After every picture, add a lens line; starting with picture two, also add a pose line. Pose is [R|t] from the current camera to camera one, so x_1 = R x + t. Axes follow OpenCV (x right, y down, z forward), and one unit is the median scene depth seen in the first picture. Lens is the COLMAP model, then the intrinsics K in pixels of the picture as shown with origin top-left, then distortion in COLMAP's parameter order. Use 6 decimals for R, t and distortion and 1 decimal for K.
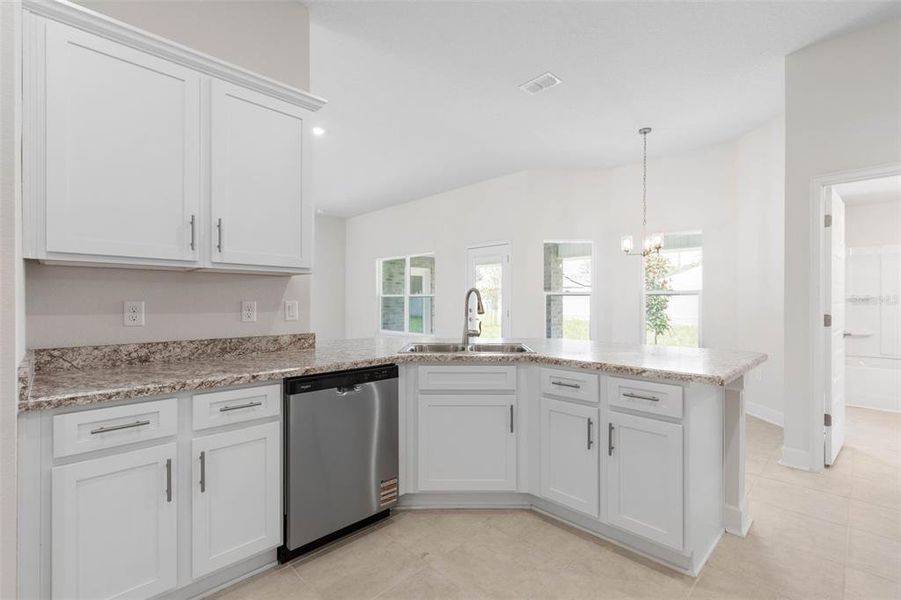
lens RADIAL K [[407.7, 0, 459.8], [0, 407.7, 302.0], [0, 0, 1]] dist [0.000185, -0.000028]
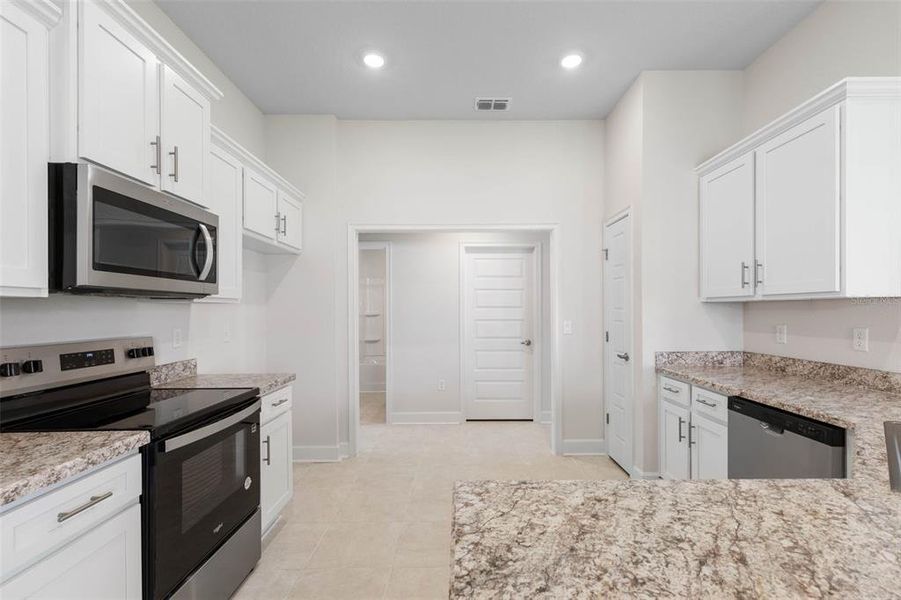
lens RADIAL K [[403.2, 0, 457.8], [0, 403.2, 308.0], [0, 0, 1]] dist [0.001020, 0.000113]
pose [[-0.712509, -0.001791, -0.701661, 0.834079], [0.004367, 0.999966, -0.006987, -0.049194], [0.701649, -0.008042, -0.712477, 1.124882]]
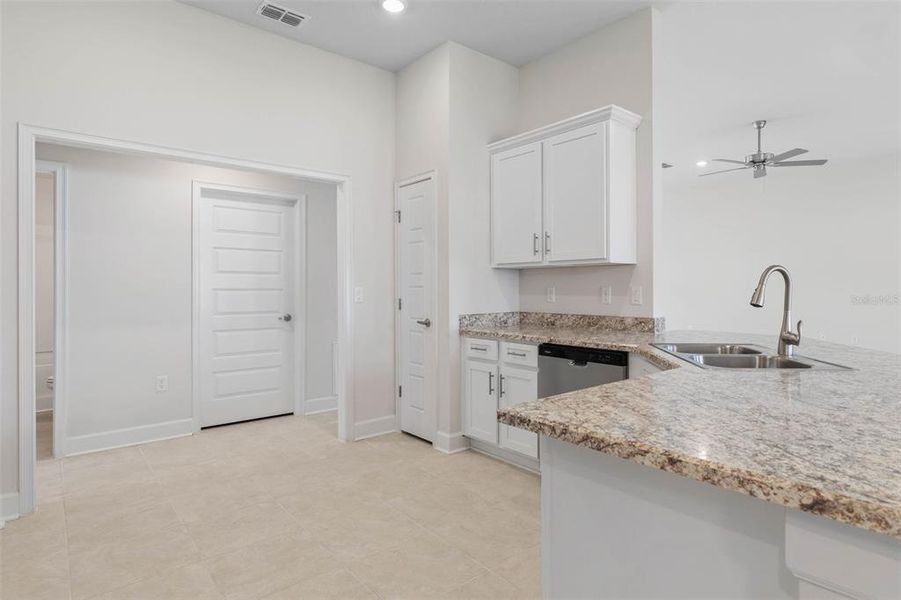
lens RADIAL K [[490.5, 0, 479.3], [0, 490.5, 278.5], [0, 0, 1]] dist [0.001791, 0.000241]
pose [[-0.078826, -0.017832, -0.996729, 1.112893], [0.002204, 0.999834, -0.018062, -0.001973], [0.996886, -0.003621, -0.078774, 0.814993]]
